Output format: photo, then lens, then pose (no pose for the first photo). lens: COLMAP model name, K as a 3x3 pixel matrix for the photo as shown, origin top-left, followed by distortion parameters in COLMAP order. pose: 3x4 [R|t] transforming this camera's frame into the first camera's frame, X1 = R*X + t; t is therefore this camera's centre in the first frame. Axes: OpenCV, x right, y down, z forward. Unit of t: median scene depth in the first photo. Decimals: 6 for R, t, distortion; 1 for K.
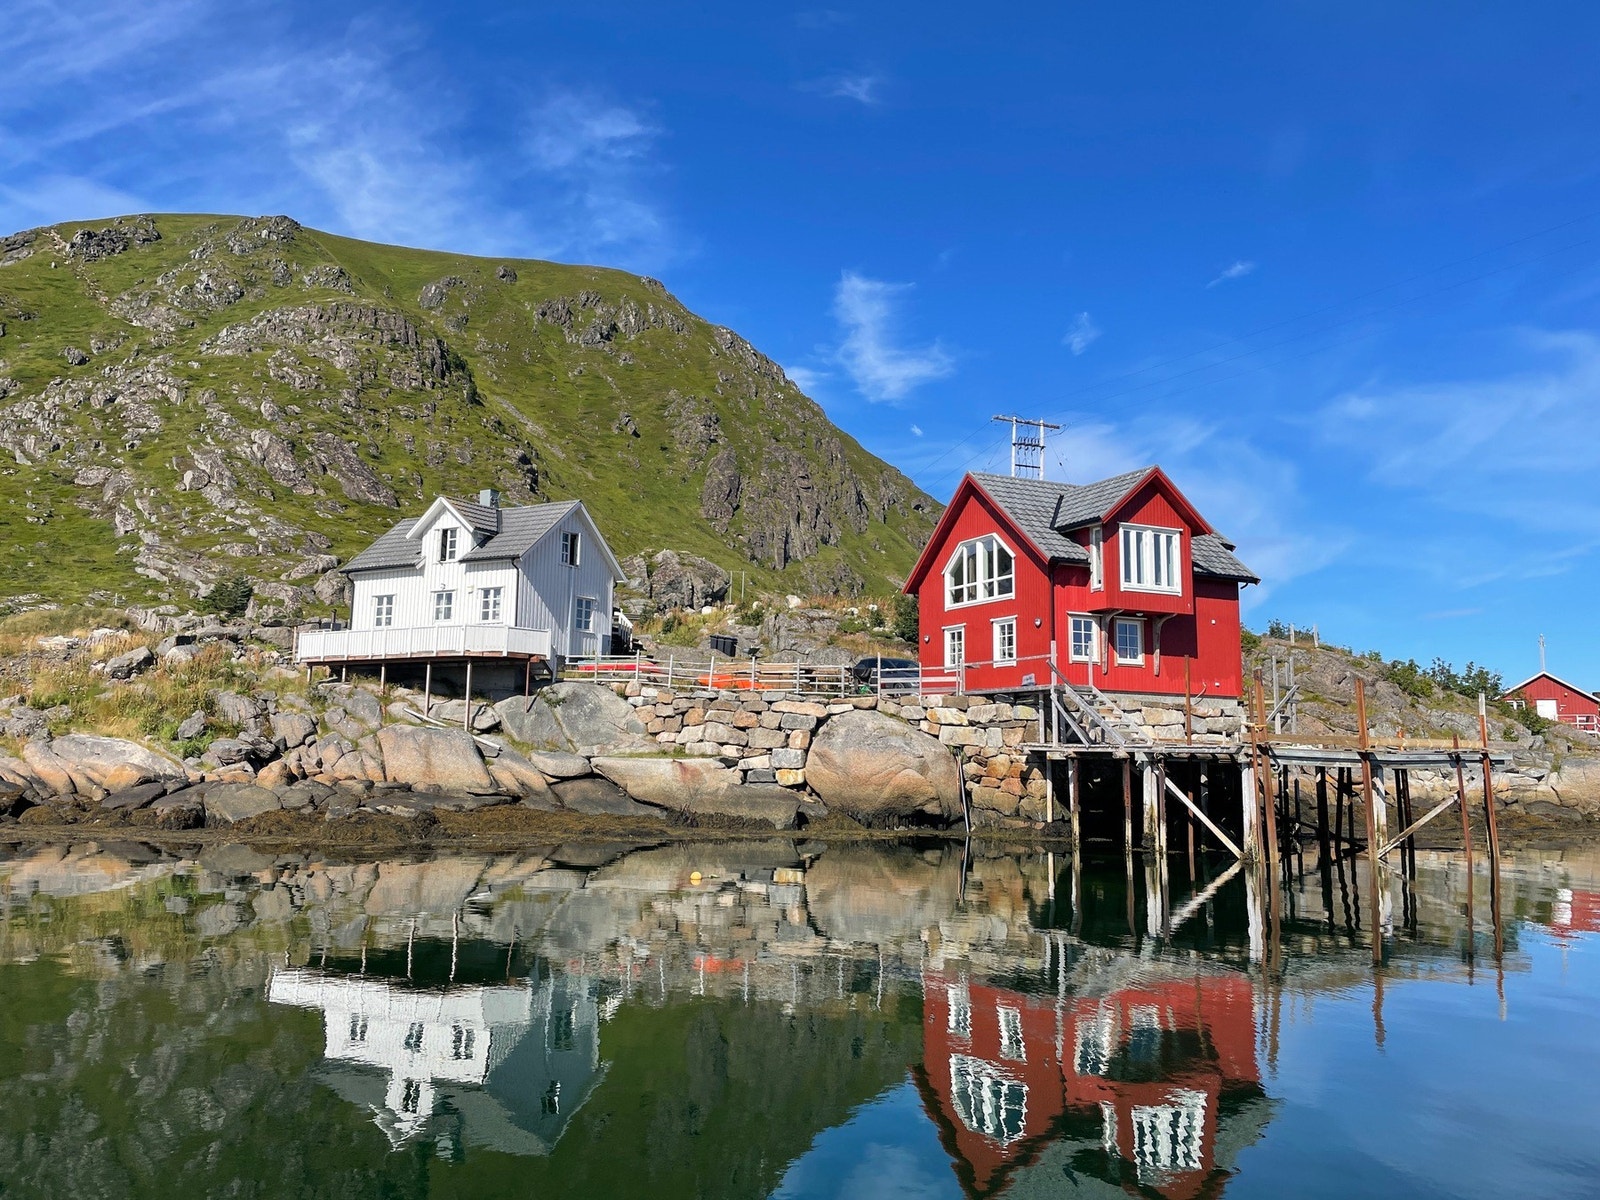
lens RADIAL K [[1181.5, 0, 798.9], [0, 1181.5, 579.0], [0, 0, 1]] dist [0.013815, 0.002488]
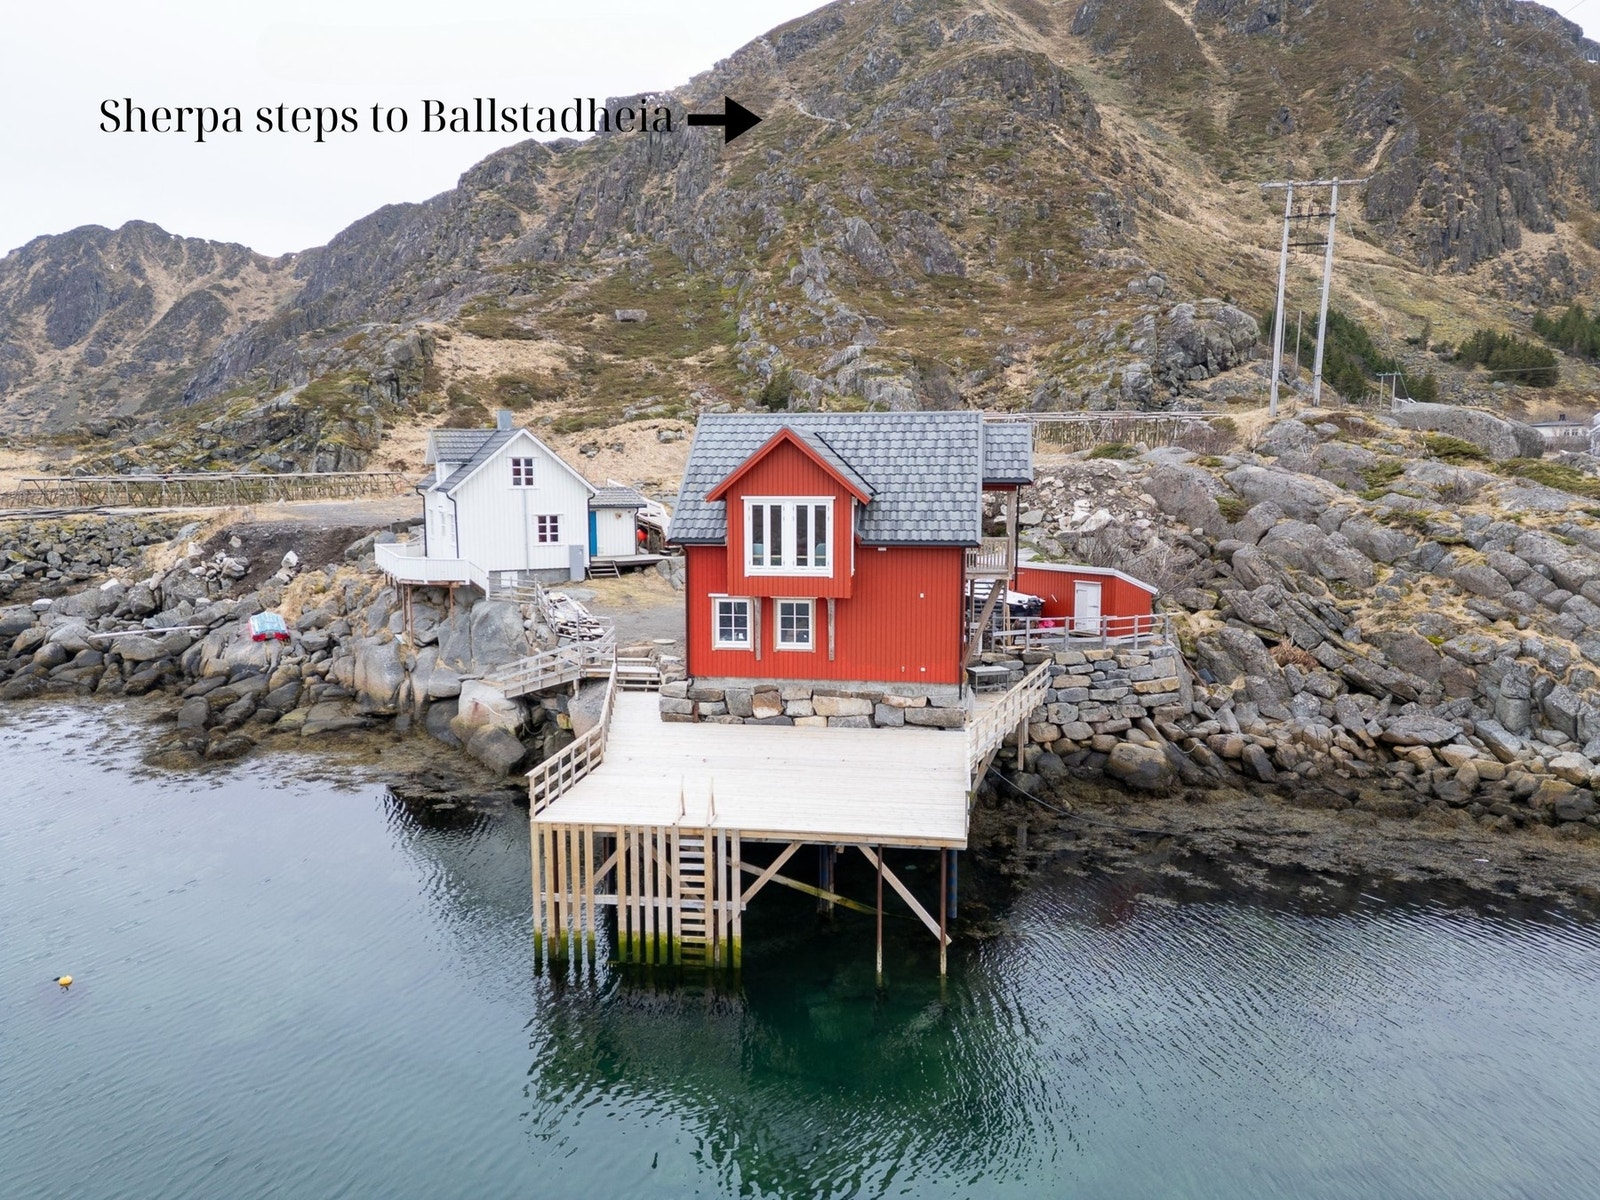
lens RADIAL K [[1086.0, 0, 800.0], [0, 1086.0, 600.0], [0, 0, 1]] dist [0.072179, -0.066740]
pose [[0.830250, 0.052350, -0.554927, 0.641073], [0.094389, 0.967997, 0.232536, -0.132885], [0.549341, -0.245442, 0.798738, 0.322954]]
